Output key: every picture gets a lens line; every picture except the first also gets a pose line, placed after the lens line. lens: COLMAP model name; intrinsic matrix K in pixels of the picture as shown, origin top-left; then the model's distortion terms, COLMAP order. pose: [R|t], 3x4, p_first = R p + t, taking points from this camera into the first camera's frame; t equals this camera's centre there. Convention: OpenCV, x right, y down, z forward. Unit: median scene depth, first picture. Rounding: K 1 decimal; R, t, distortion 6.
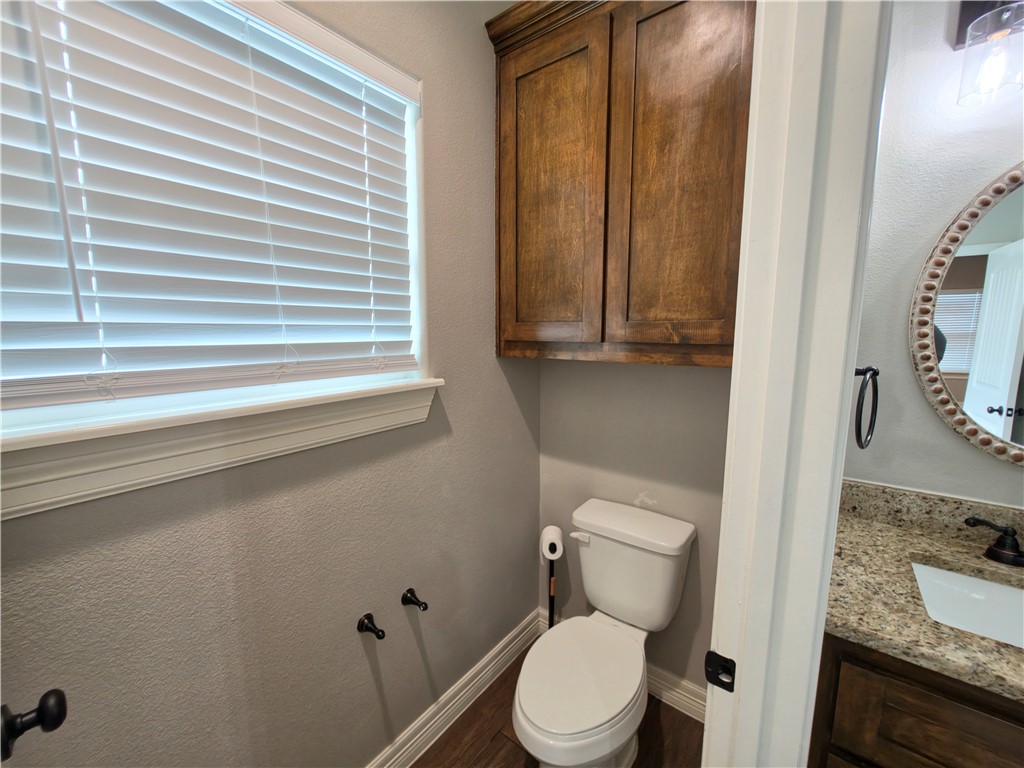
lens RADIAL K [[411.6, 0, 509.9], [0, 411.6, 385.7], [0, 0, 1]] dist [-0.002671, 0.000626]
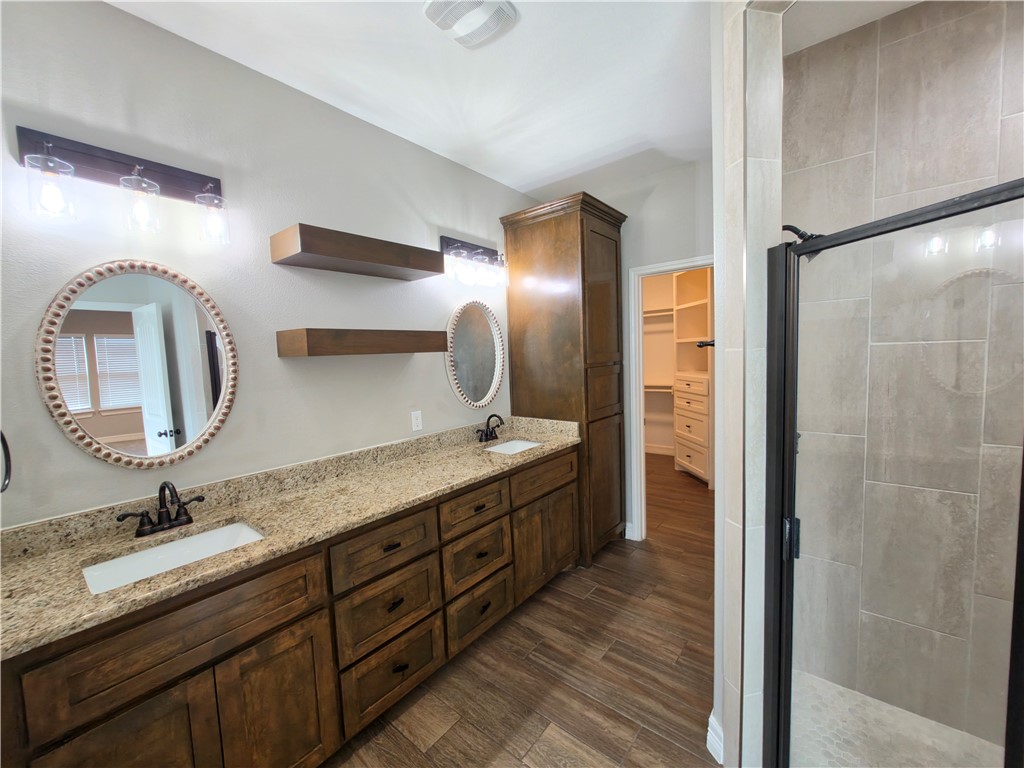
lens RADIAL K [[411.6, 0, 509.9], [0, 411.6, 385.7], [0, 0, 1]] dist [-0.002671, 0.000626]
pose [[0.021373, -0.076186, 0.996865, -0.195411], [0.171884, 0.982526, 0.071405, 0.018500], [-0.984885, 0.169819, 0.034095, -0.410929]]
